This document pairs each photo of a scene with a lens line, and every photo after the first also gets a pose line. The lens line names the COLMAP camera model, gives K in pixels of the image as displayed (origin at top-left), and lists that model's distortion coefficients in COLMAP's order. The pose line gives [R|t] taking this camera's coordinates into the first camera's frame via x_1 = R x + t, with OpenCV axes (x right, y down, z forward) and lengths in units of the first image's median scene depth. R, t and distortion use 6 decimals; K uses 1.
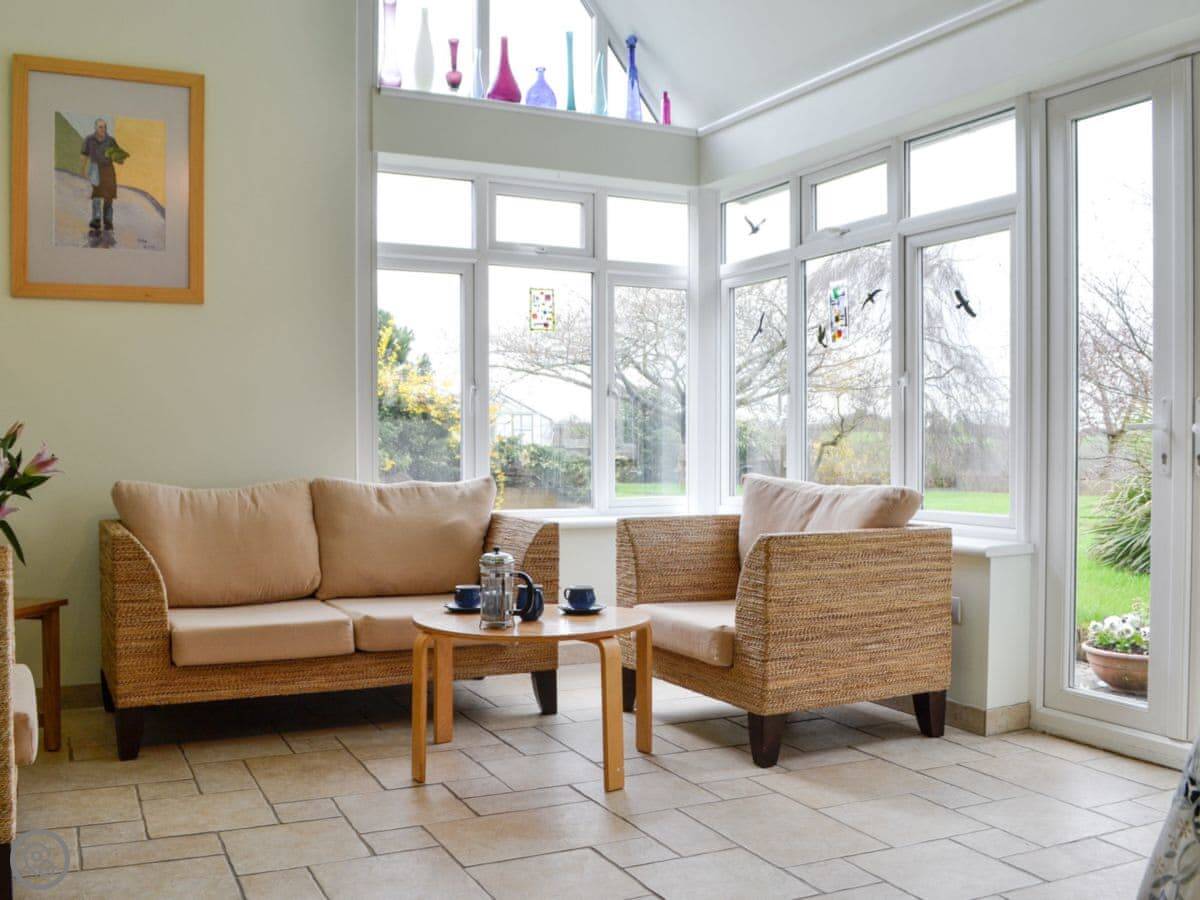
lens RADIAL K [[1158.7, 0, 572.6], [0, 1158.7, 452.4], [0, 0, 1]] dist [-0.084359, 0.023568]
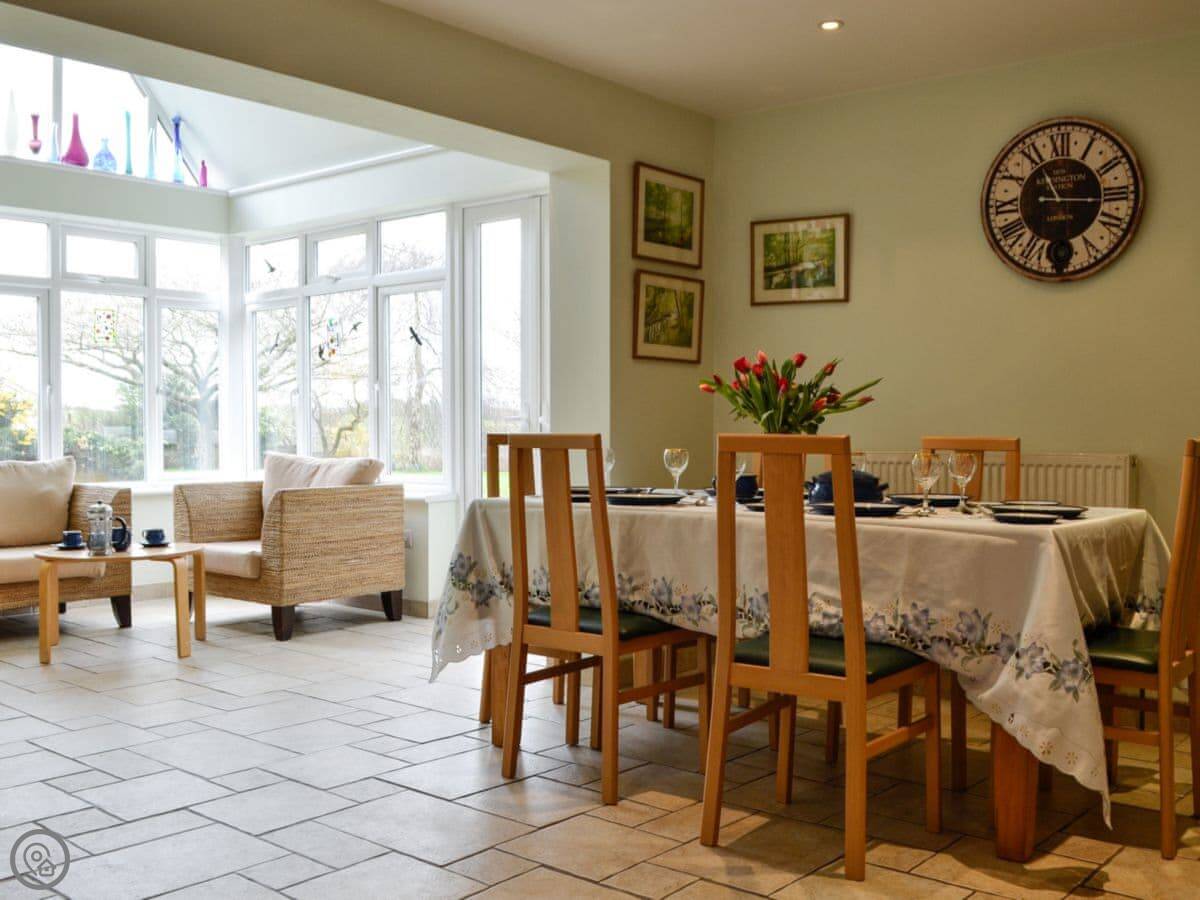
lens RADIAL K [[1158.7, 0, 572.6], [0, 1158.7, 452.4], [0, 0, 1]] dist [-0.084359, 0.023568]
pose [[0.916945, -0.012782, 0.398809, -0.067029], [0.007602, 0.999865, 0.014566, 0.001673], [-0.398941, -0.010324, 0.916918, -0.428452]]
